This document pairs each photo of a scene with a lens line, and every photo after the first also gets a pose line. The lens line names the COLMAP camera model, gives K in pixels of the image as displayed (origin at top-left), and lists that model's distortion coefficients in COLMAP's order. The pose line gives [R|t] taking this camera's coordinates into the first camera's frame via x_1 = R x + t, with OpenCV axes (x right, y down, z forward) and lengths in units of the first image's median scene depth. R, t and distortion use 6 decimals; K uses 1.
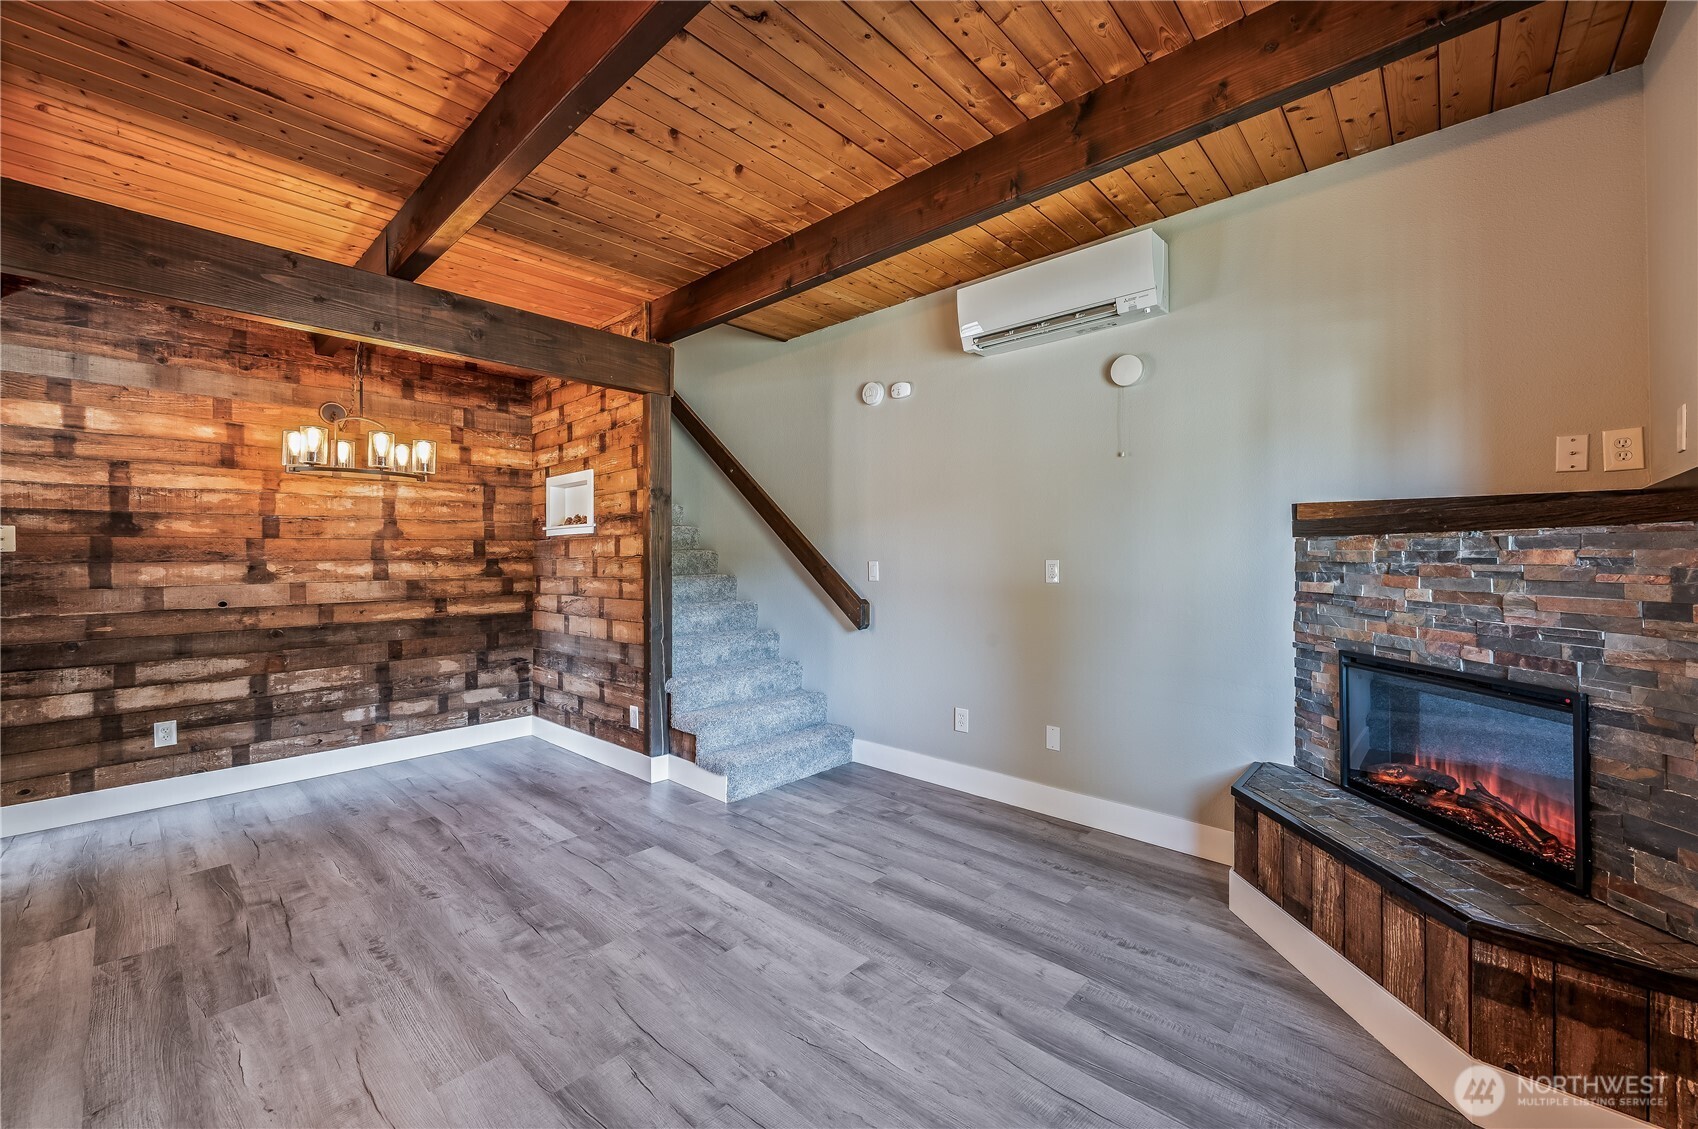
lens RADIAL K [[678.4, 0, 837.9], [0, 678.4, 554.8], [0, 0, 1]] dist [0.001071, 0.000282]
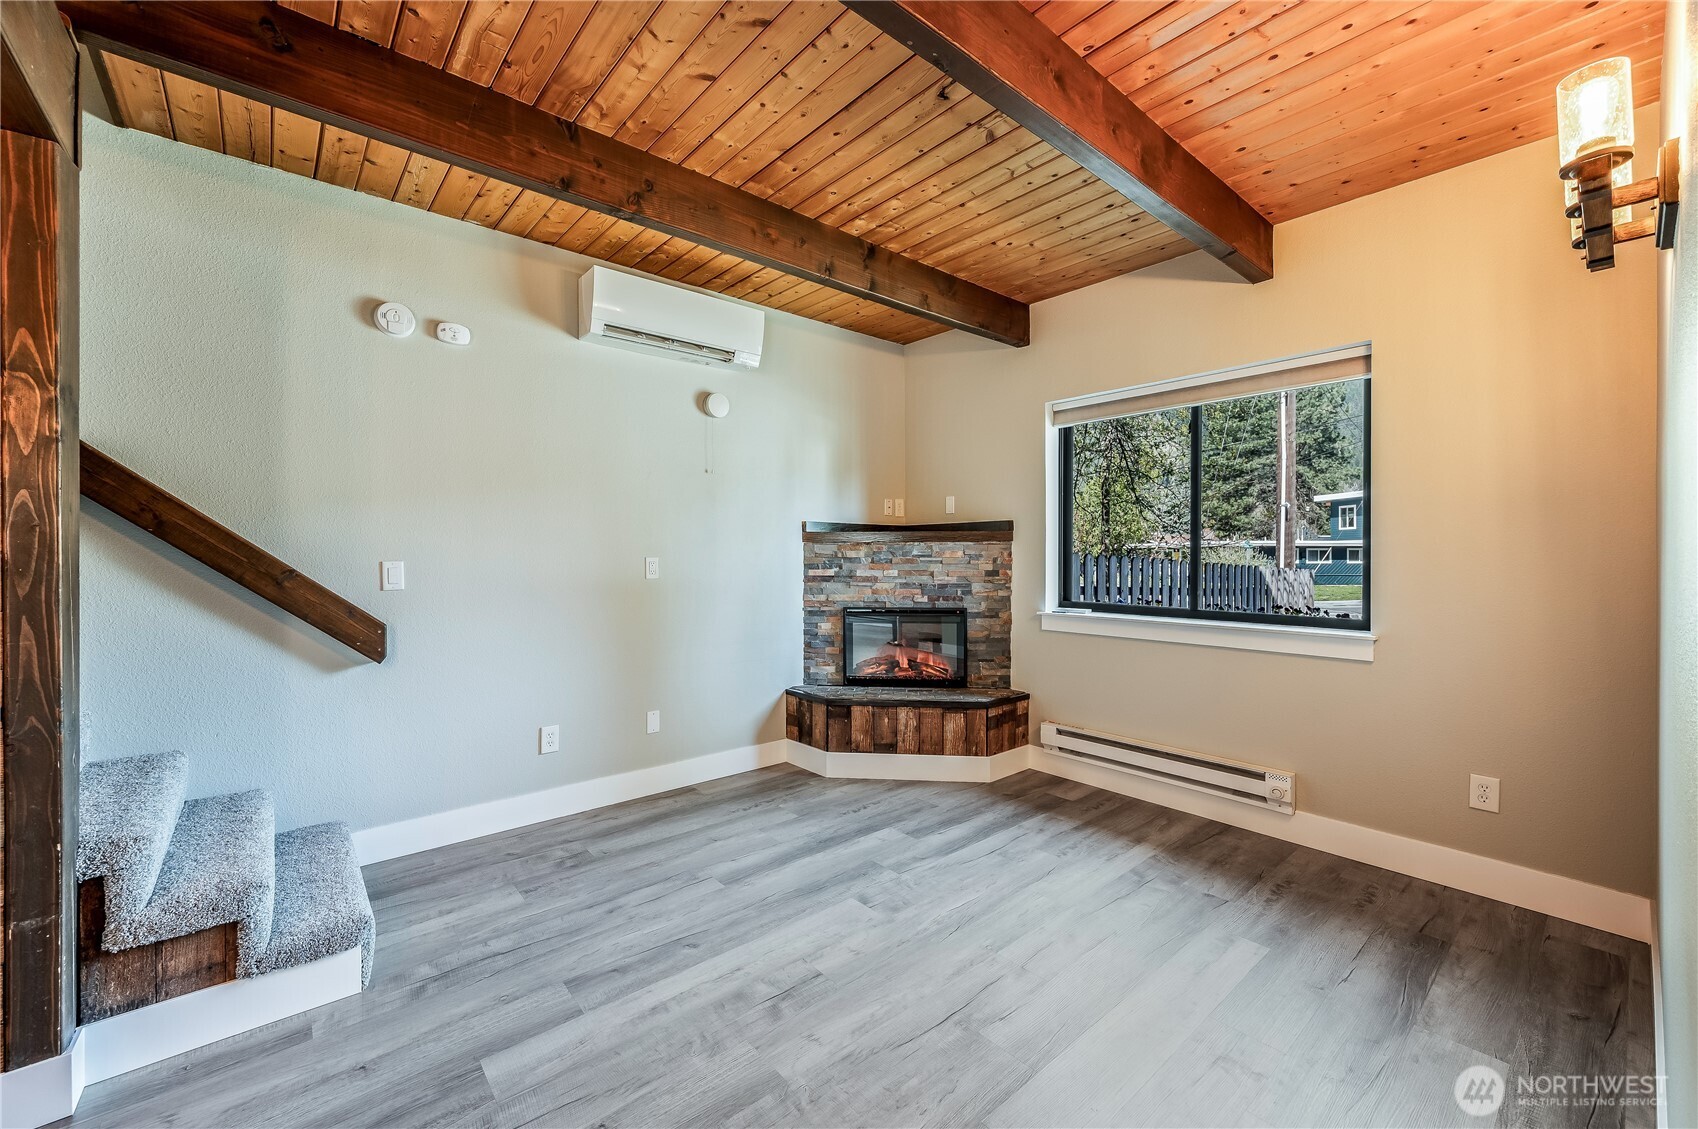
lens RADIAL K [[678.4, 0, 847.7], [0, 678.4, 556.1], [0, 0, 1]] dist [0.001071, 0.000282]
pose [[0.108202, -0.000575, 0.994129, -0.903890], [0.000036, 1.000000, 0.000574, 0.005973], [-0.994129, -0.000026, 0.108202, 0.715721]]
